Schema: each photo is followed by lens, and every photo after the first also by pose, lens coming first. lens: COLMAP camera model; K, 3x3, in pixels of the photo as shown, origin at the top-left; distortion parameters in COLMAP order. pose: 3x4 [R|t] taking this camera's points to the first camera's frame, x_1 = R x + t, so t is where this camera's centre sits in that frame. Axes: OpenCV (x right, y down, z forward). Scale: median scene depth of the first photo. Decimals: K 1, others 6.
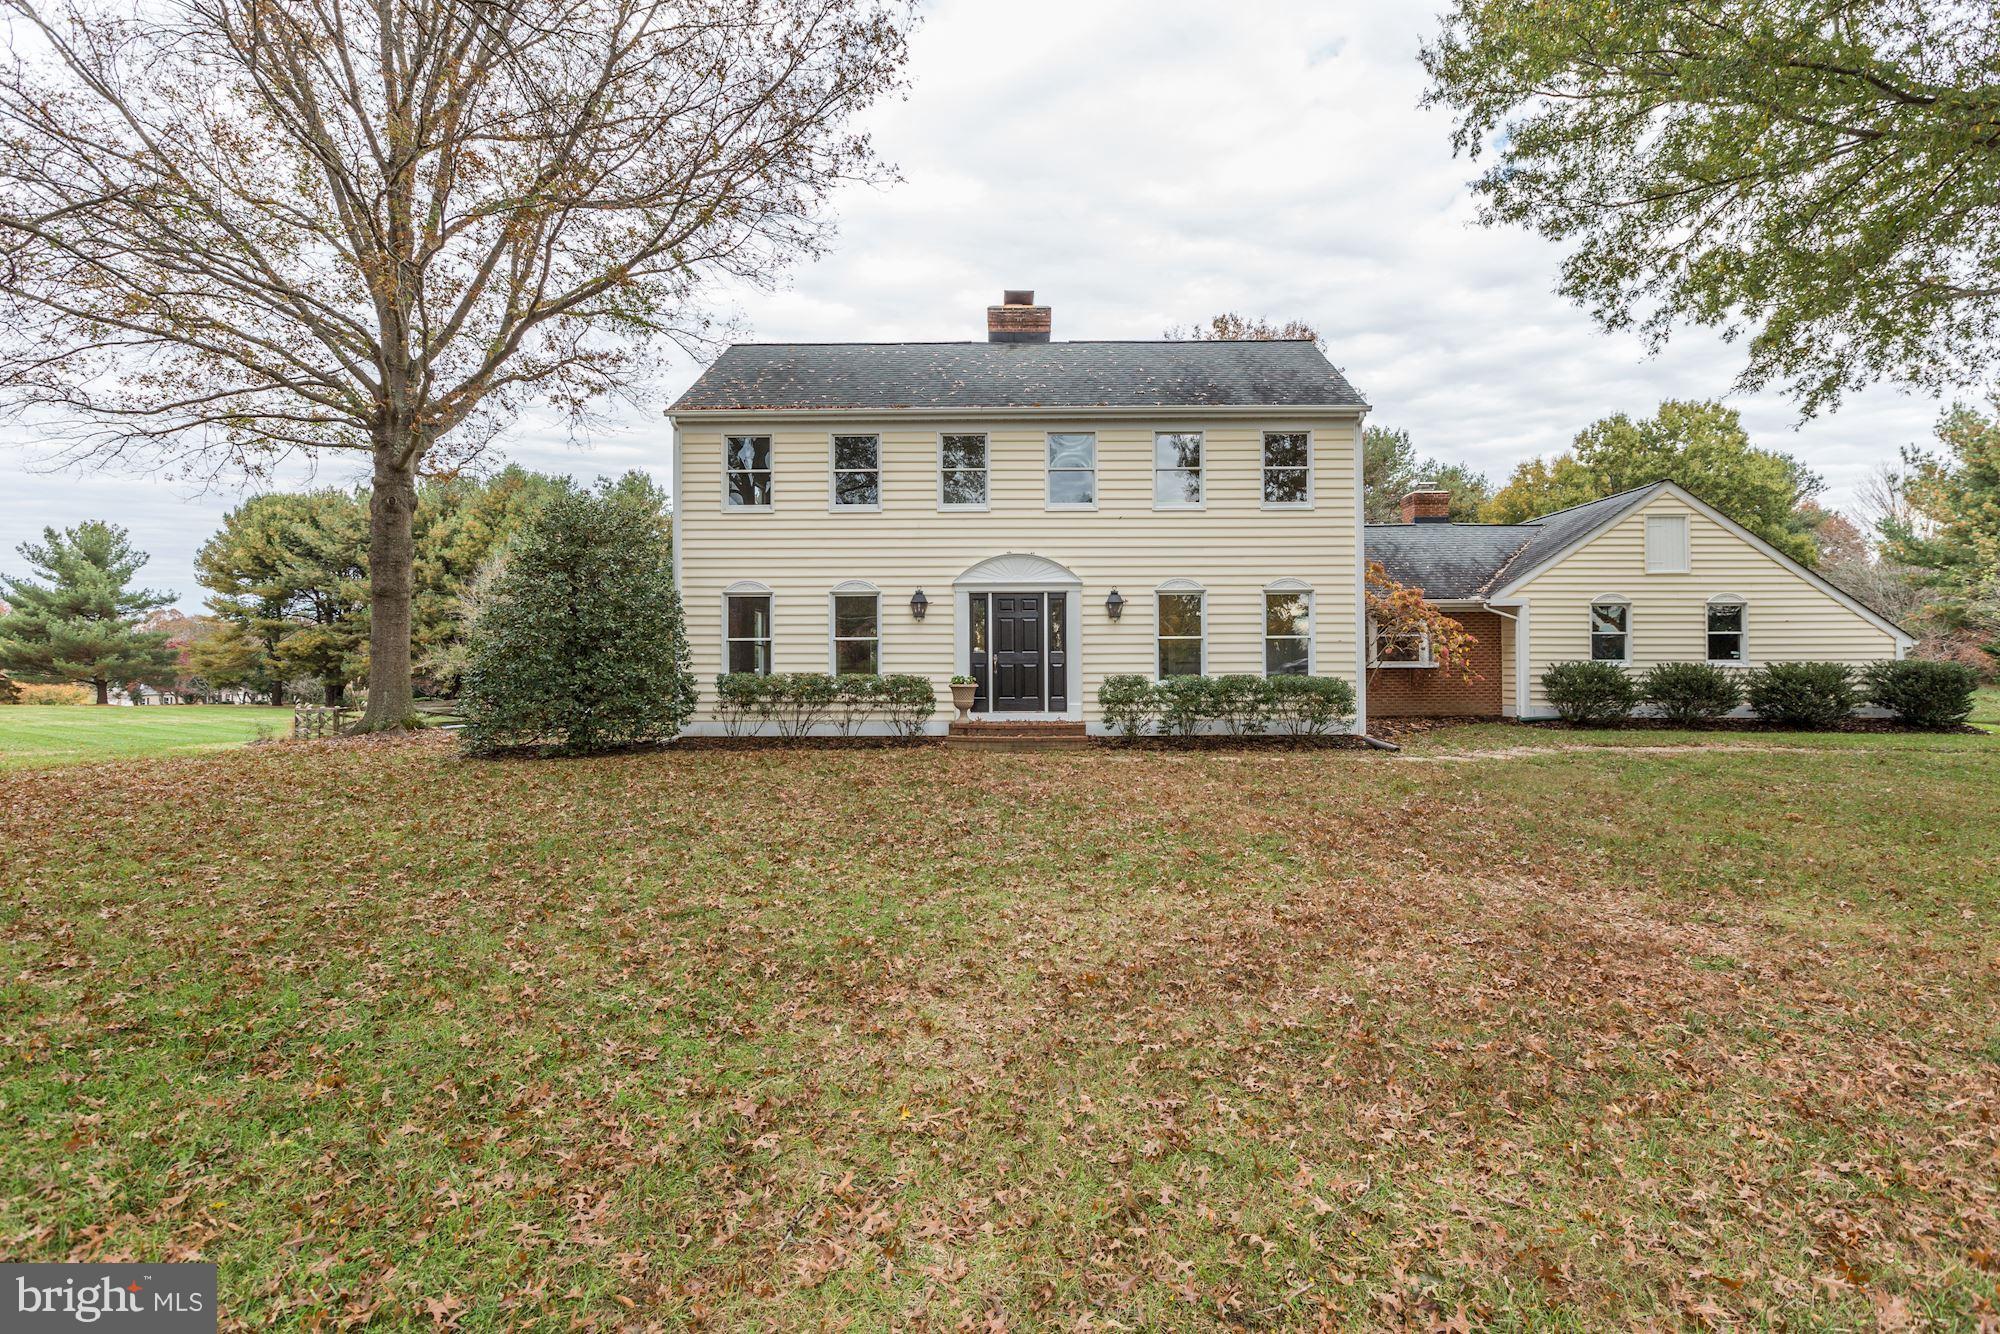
lens RADIAL K [[946.6, 0, 1005.8], [0, 946.6, 657.5], [0, 0, 1]] dist [0.004302, 0.000477]
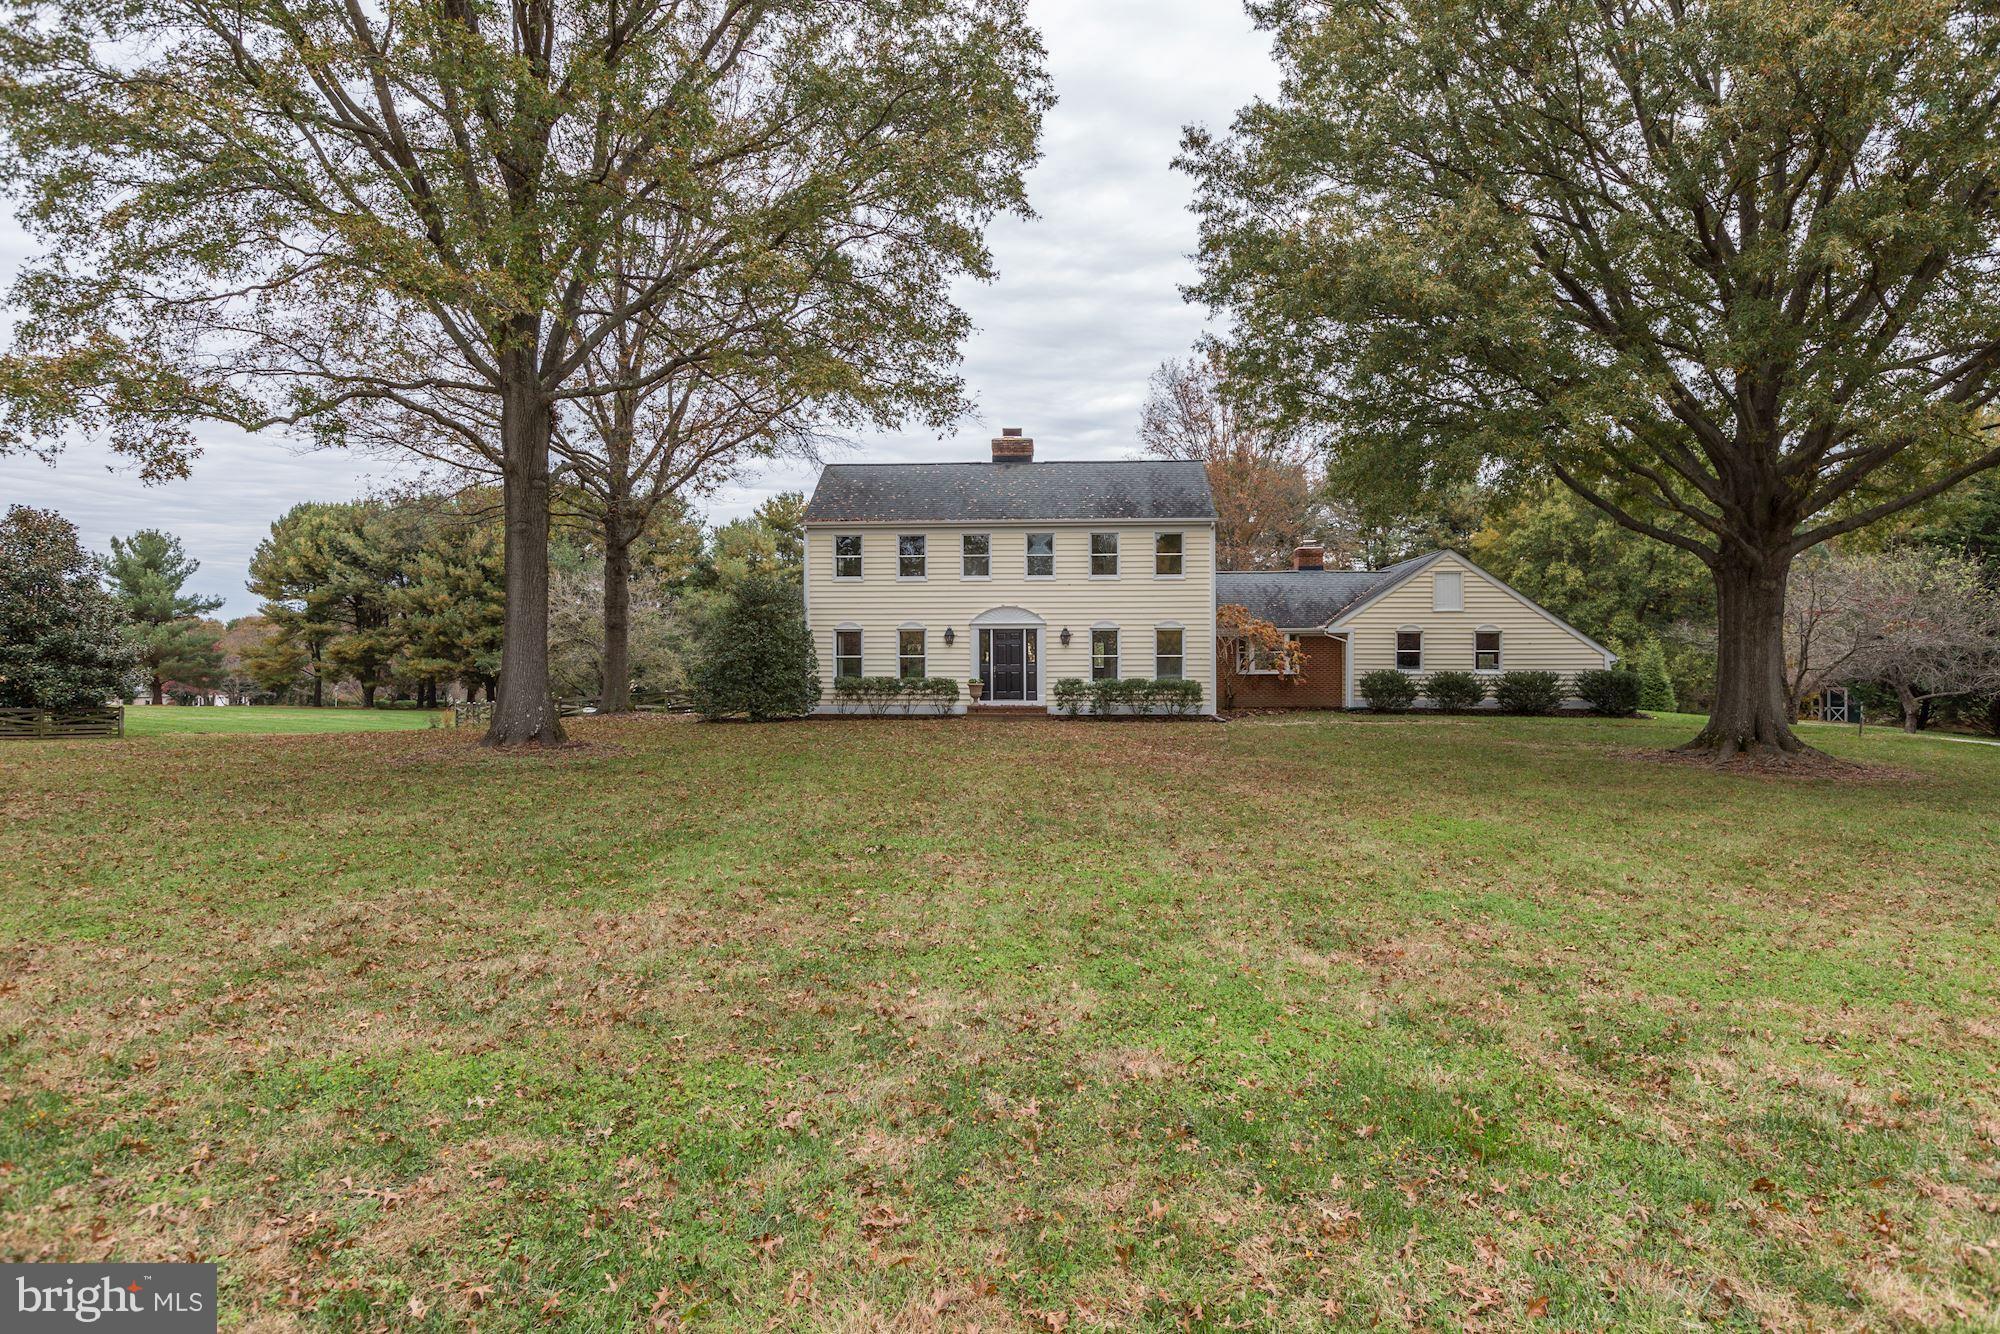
lens RADIAL K [[1186.2, 0, 990.4], [0, 1186.2, 679.9], [0, 0, 1]] dist [0.009785, 0.000621]
pose [[0.999498, 0.002433, -0.031581, 0.047999], [-0.001825, 0.999812, 0.019279, -0.019053], [0.031622, -0.019212, 0.999315, -1.106074]]
